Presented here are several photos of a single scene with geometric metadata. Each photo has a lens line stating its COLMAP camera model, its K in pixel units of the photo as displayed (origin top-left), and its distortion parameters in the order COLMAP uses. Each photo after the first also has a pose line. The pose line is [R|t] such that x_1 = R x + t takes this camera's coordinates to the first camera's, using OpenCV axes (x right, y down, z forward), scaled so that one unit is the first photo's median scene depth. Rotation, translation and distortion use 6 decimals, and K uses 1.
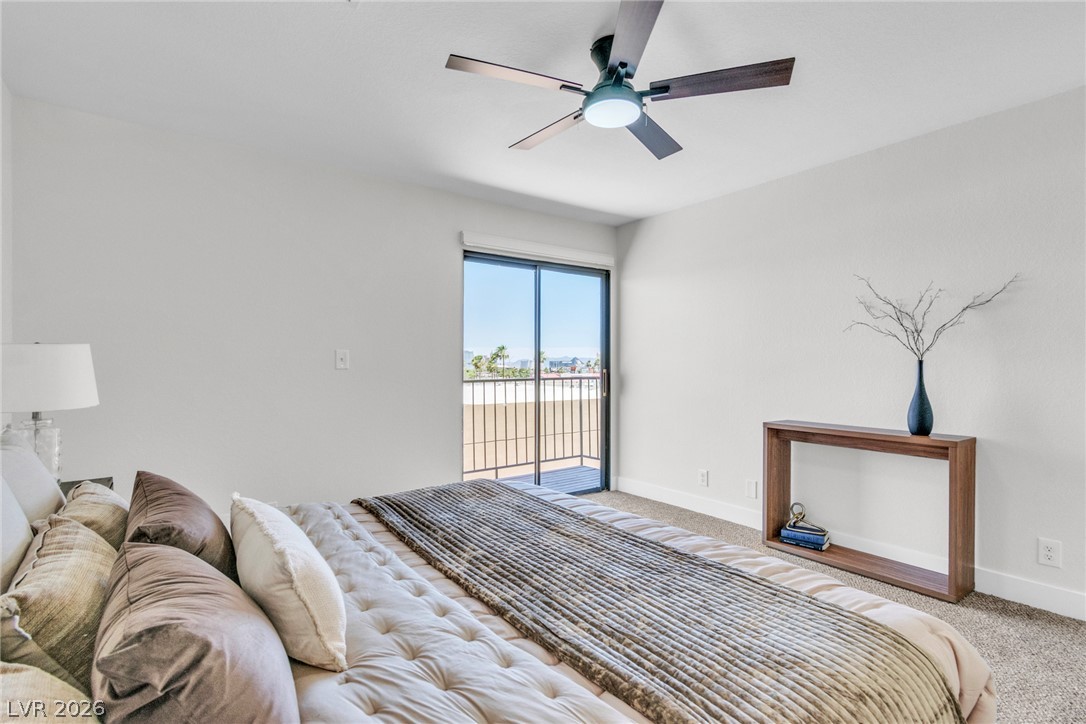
lens RADIAL K [[531.3, 0, 539.2], [0, 531.3, 362.0], [0, 0, 1]] dist [0.003396, 0.000101]
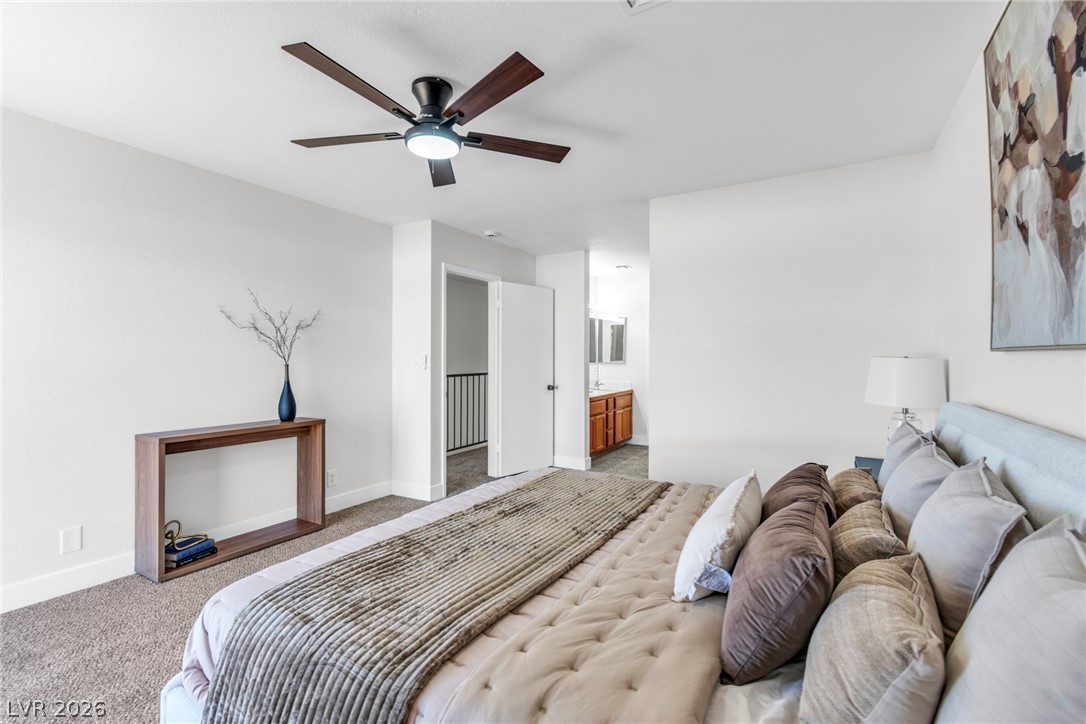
lens RADIAL K [[496.1, 0, 553.9], [0, 496.1, 360.9], [0, 0, 1]] dist [-0.003956, -0.001026]
pose [[-0.410681, -0.009719, 0.911727, -0.636978], [-0.007078, 0.999947, 0.007471, -0.024779], [-0.911752, -0.003385, -0.410728, 0.853689]]
